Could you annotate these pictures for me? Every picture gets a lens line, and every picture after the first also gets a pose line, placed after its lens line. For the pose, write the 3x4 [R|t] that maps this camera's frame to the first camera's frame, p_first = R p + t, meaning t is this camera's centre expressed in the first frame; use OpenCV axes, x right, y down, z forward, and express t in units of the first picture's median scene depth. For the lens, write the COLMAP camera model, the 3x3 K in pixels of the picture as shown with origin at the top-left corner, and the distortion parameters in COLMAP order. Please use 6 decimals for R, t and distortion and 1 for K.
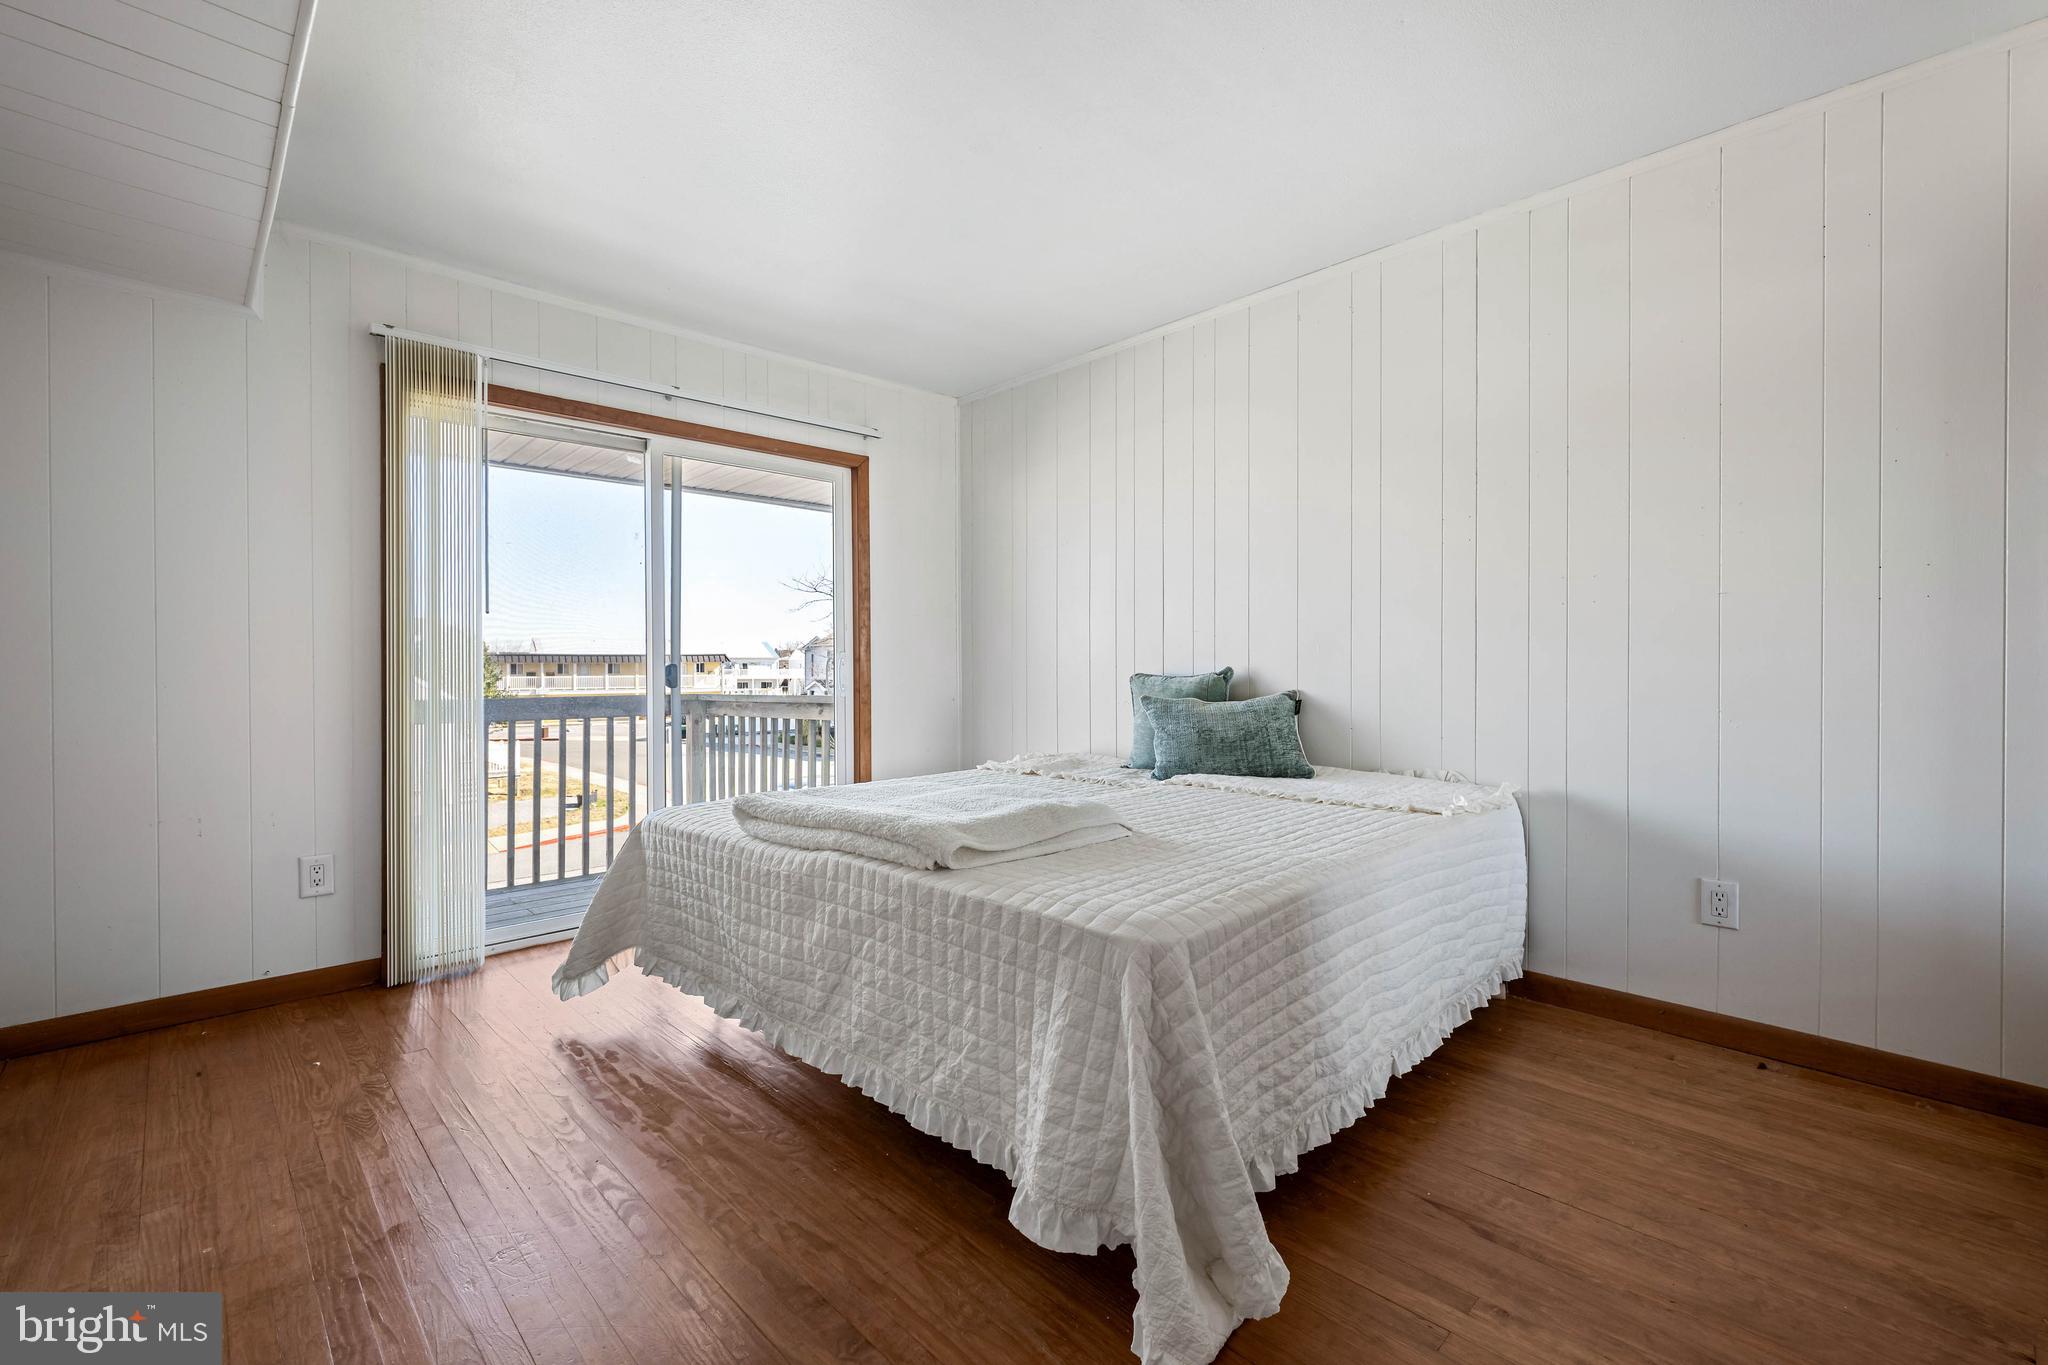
lens RADIAL K [[878.8, 0, 1023.7], [0, 878.8, 669.0], [0, 0, 1]] dist [0.001113, -0.000070]
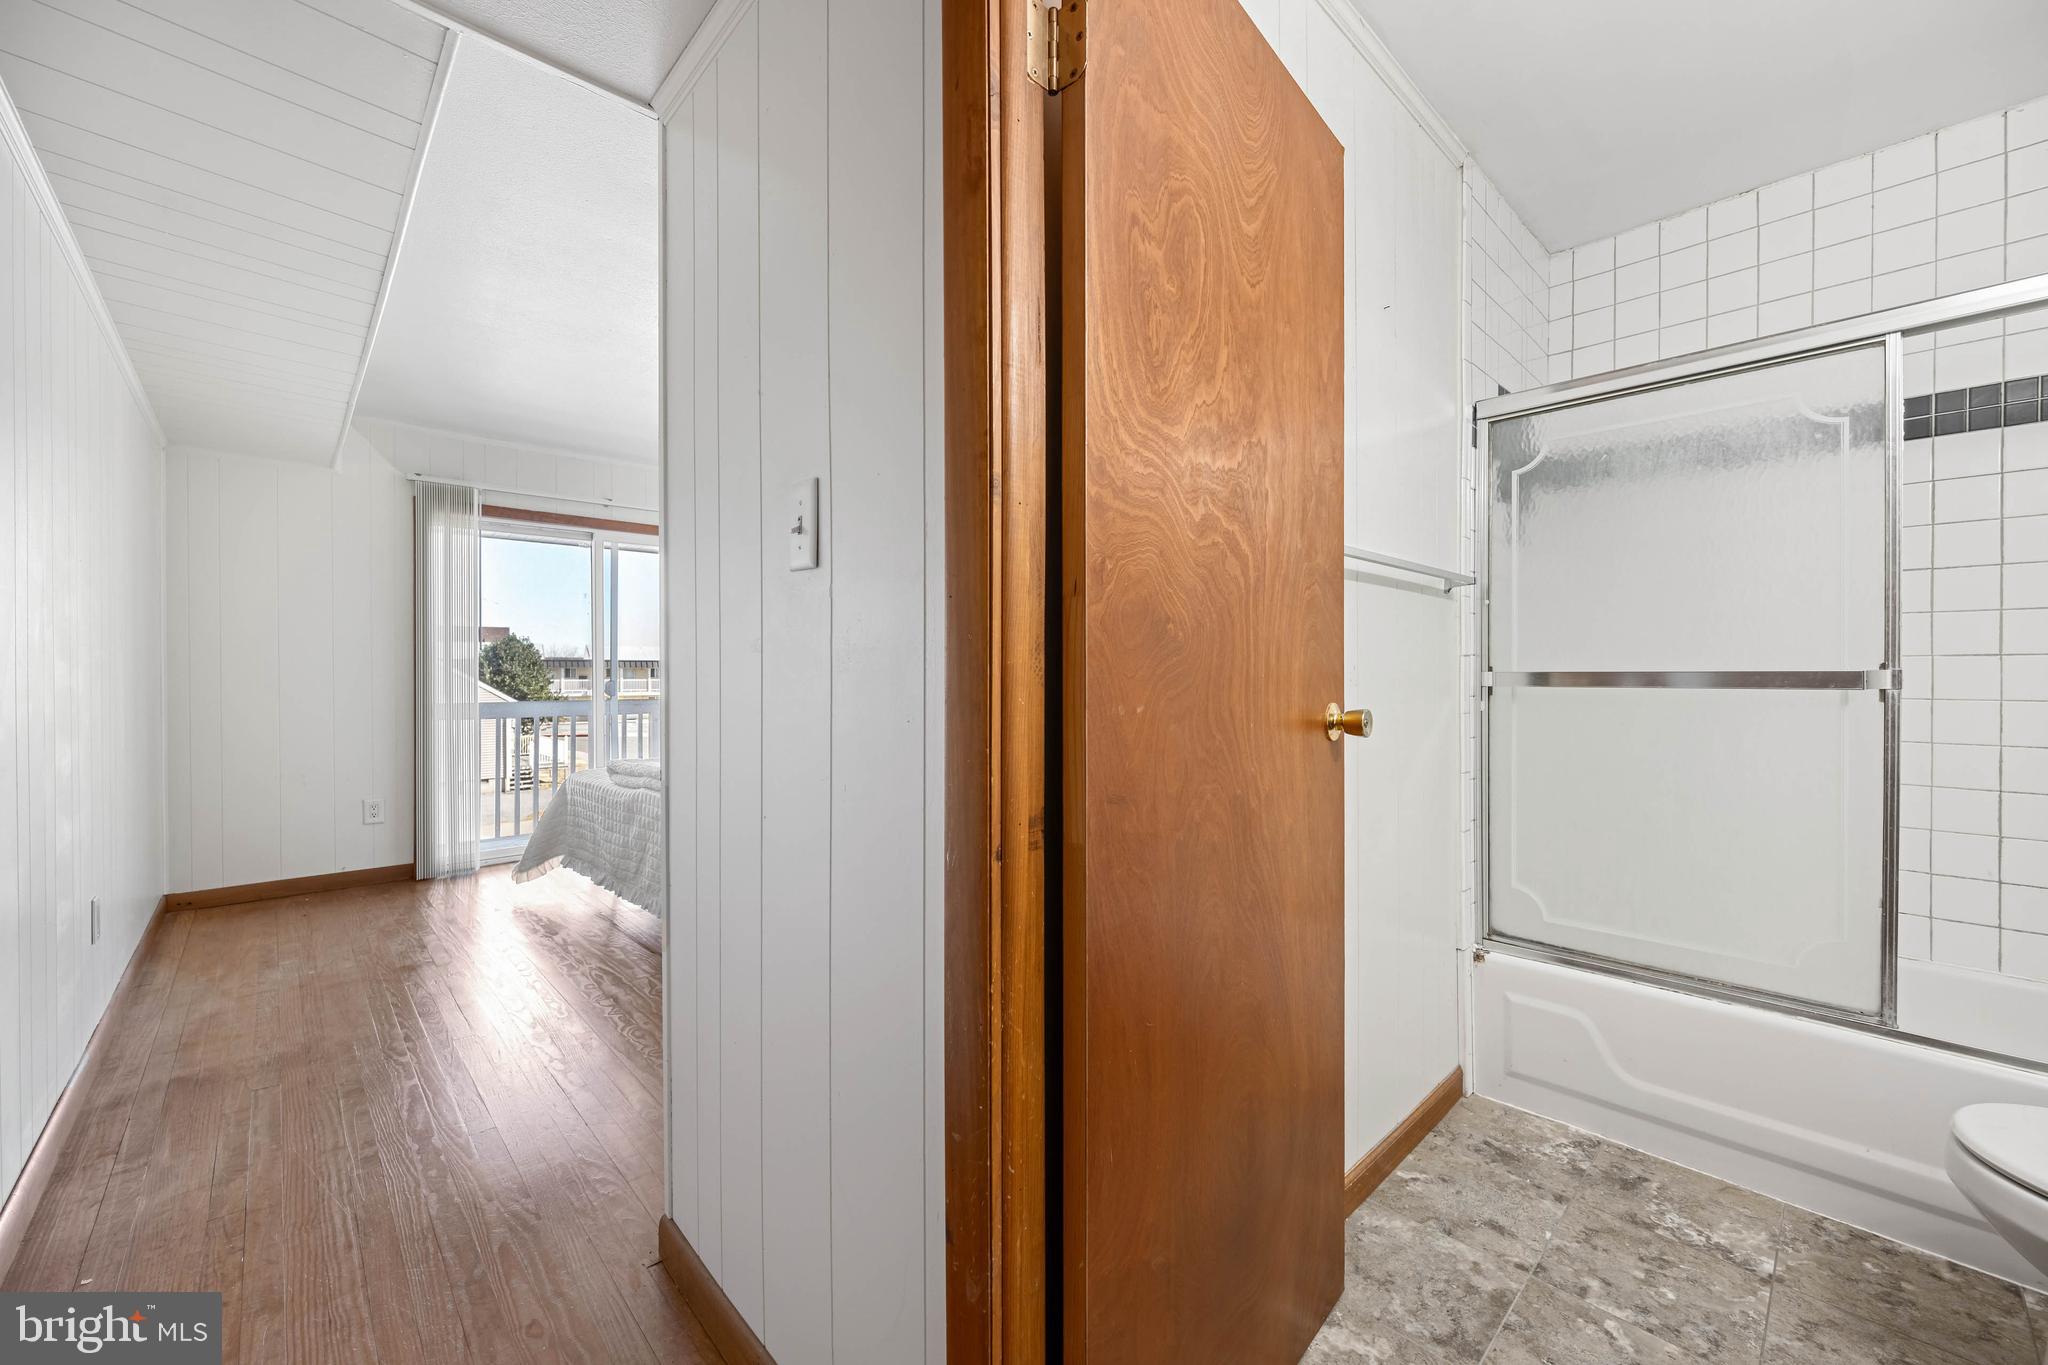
lens RADIAL K [[795.4, 0, 1023.9], [0, 795.4, 678.3], [0, 0, 1]] dist [-0.006136, 0.000235]
pose [[0.999956, 0.005539, -0.007569, 0.408104], [-0.005505, 0.999975, 0.004517, -0.024331], [0.007594, -0.004475, 0.999961, -0.454677]]
